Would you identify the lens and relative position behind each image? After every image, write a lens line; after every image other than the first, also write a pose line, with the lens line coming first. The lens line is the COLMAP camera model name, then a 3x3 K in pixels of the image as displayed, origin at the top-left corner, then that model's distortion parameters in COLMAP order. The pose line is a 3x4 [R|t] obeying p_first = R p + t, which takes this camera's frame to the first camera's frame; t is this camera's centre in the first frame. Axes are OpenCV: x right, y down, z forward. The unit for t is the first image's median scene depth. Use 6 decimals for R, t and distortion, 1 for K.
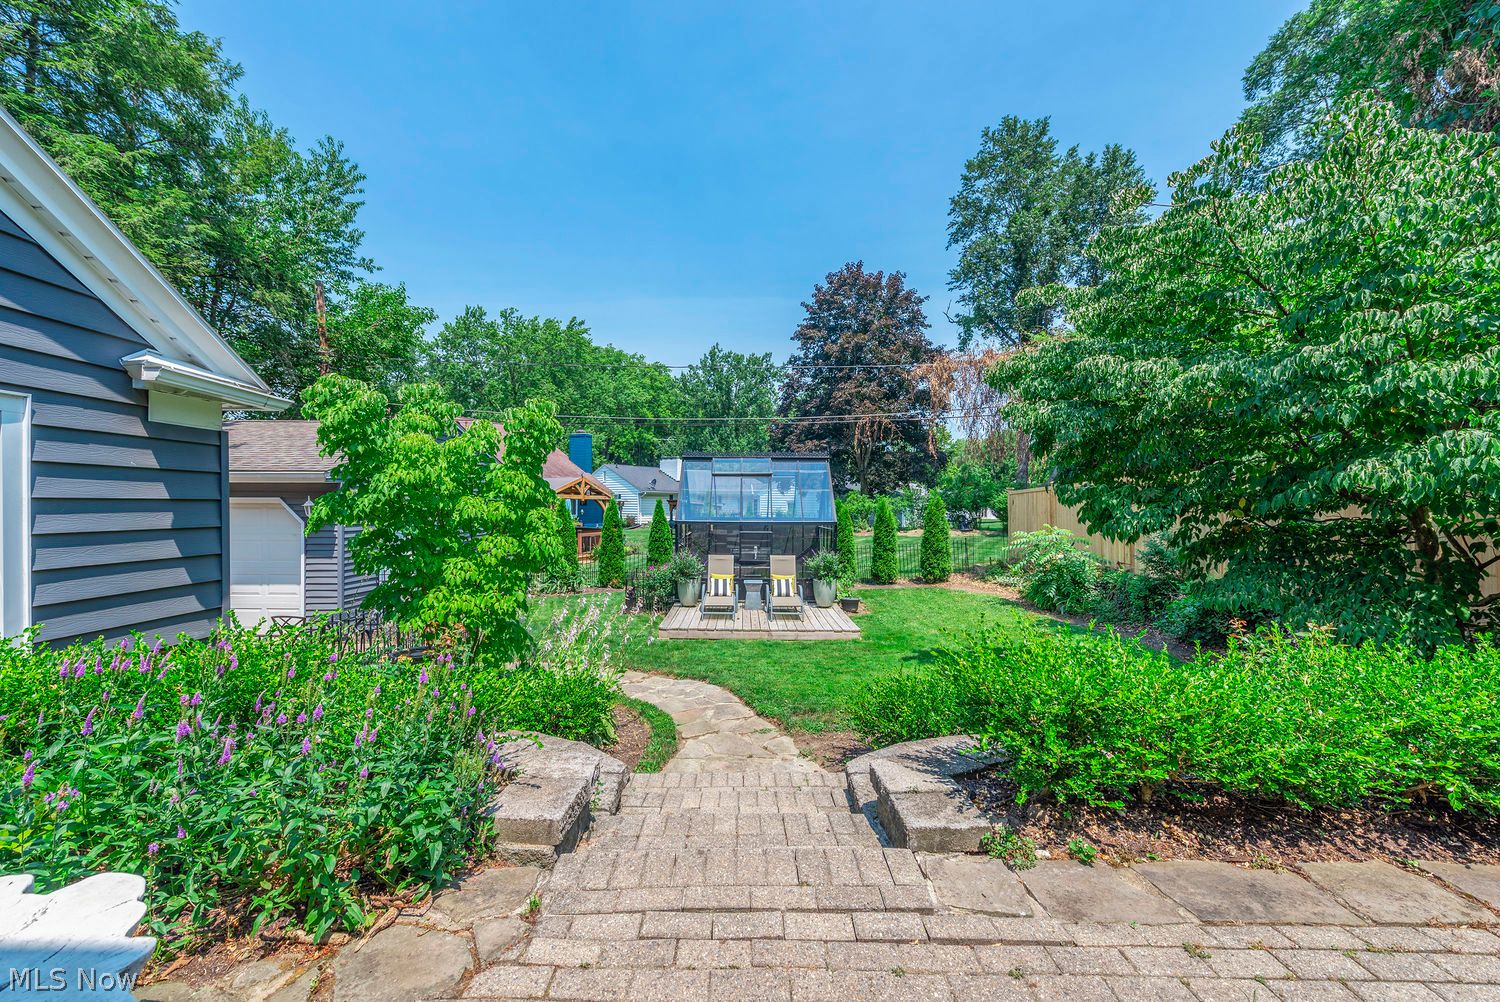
lens RADIAL K [[586.5, 0, 742.9], [0, 586.5, 507.3], [0, 0, 1]] dist [0.012236, -0.000475]
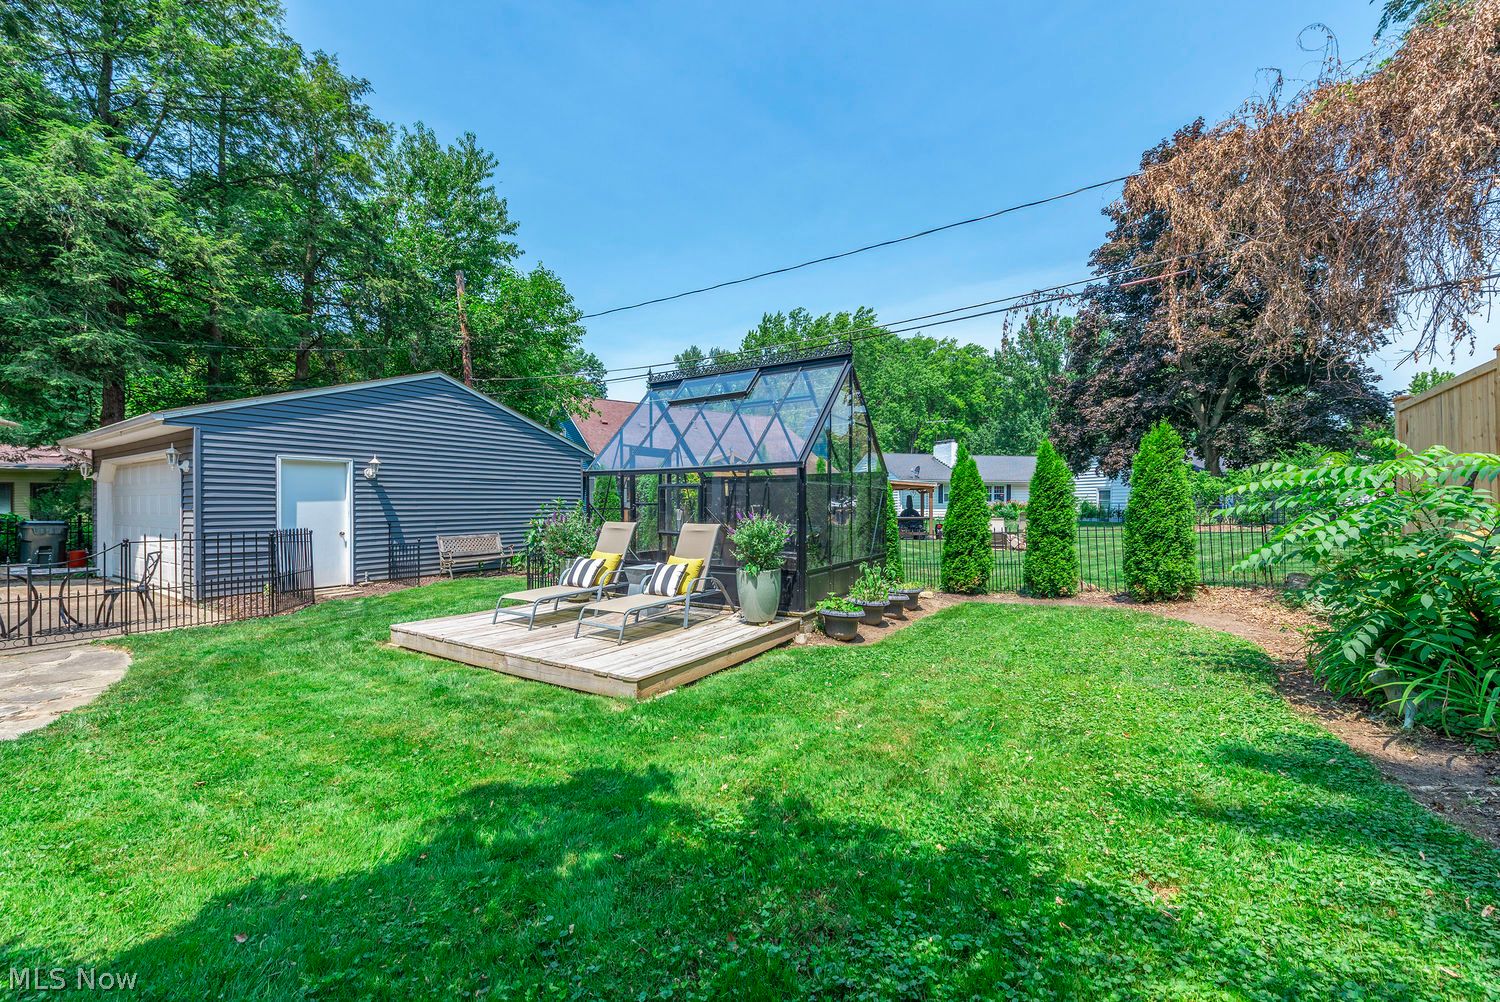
lens RADIAL K [[586.5, 0, 742.9], [0, 586.5, 507.3], [0, 0, 1]] dist [0.012236, -0.000475]
pose [[0.846380, -0.005888, -0.532547, 0.069928], [0.003812, 0.999980, -0.004998, 0.012230], [0.532566, 0.002201, 0.846386, 0.097052]]
